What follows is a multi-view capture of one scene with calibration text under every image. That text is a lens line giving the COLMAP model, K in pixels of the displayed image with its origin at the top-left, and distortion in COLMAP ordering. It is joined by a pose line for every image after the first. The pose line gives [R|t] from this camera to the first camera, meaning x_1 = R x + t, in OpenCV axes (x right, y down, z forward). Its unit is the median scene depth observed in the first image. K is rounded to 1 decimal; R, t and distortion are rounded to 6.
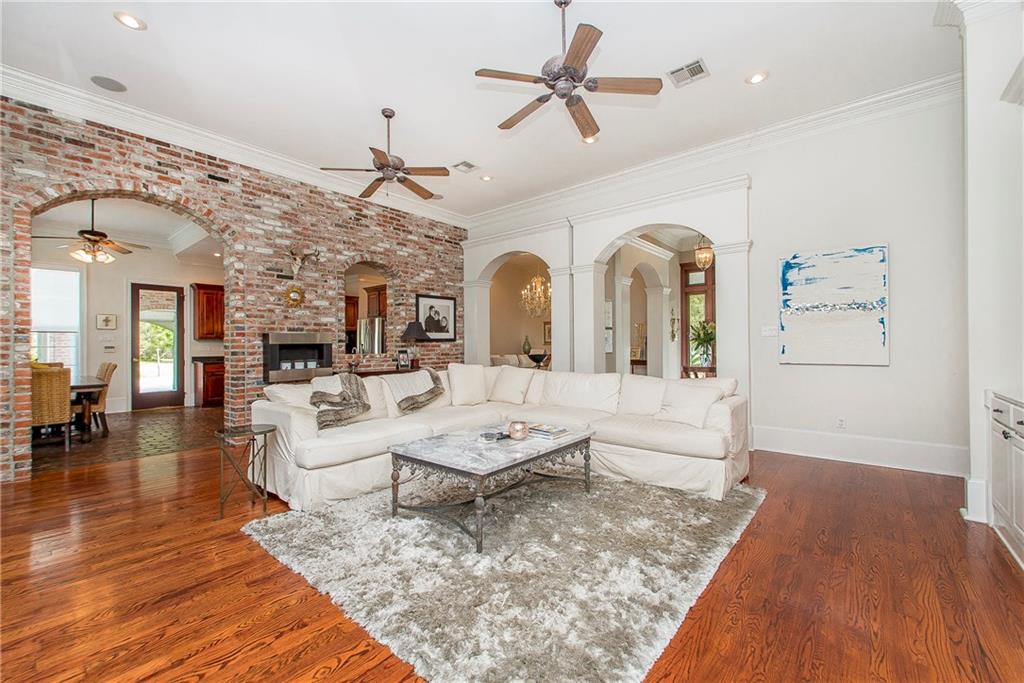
lens RADIAL K [[437.8, 0, 518.4], [0, 437.8, 344.1], [0, 0, 1]] dist [-0.001726, -0.003419]
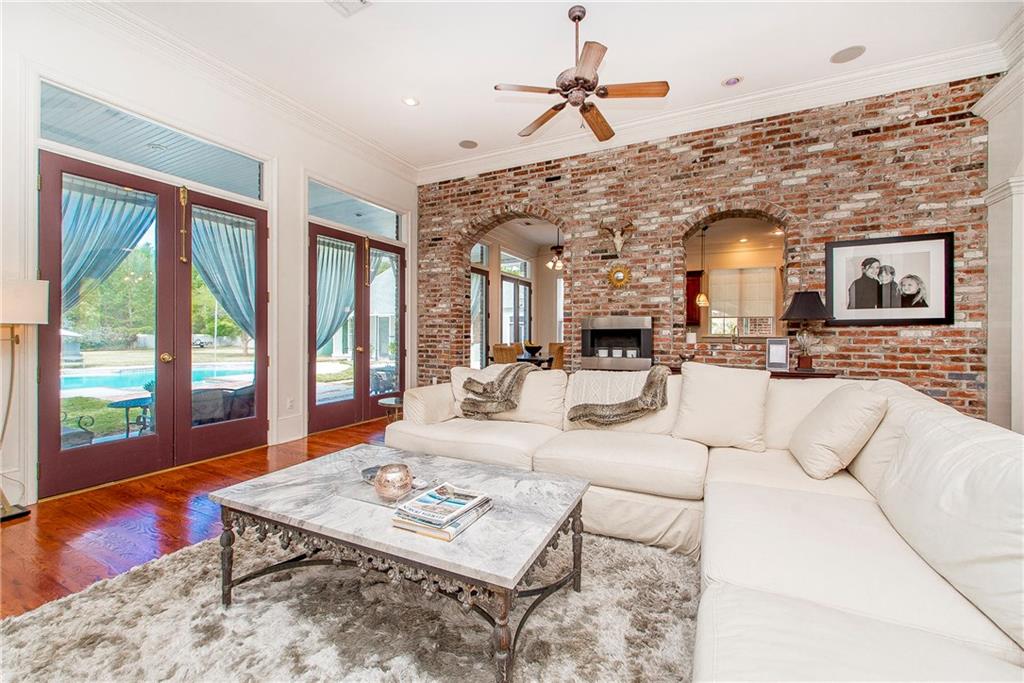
lens RADIAL K [[437.8, 0, 511.8], [0, 437.8, 335.6], [0, 0, 1]] dist [-0.001726, -0.003419]
pose [[0.167332, 0.011632, -0.985832, 0.329519], [-0.002377, 0.999932, 0.011395, 0.002594], [0.985898, 0.000436, 0.167348, 0.611684]]
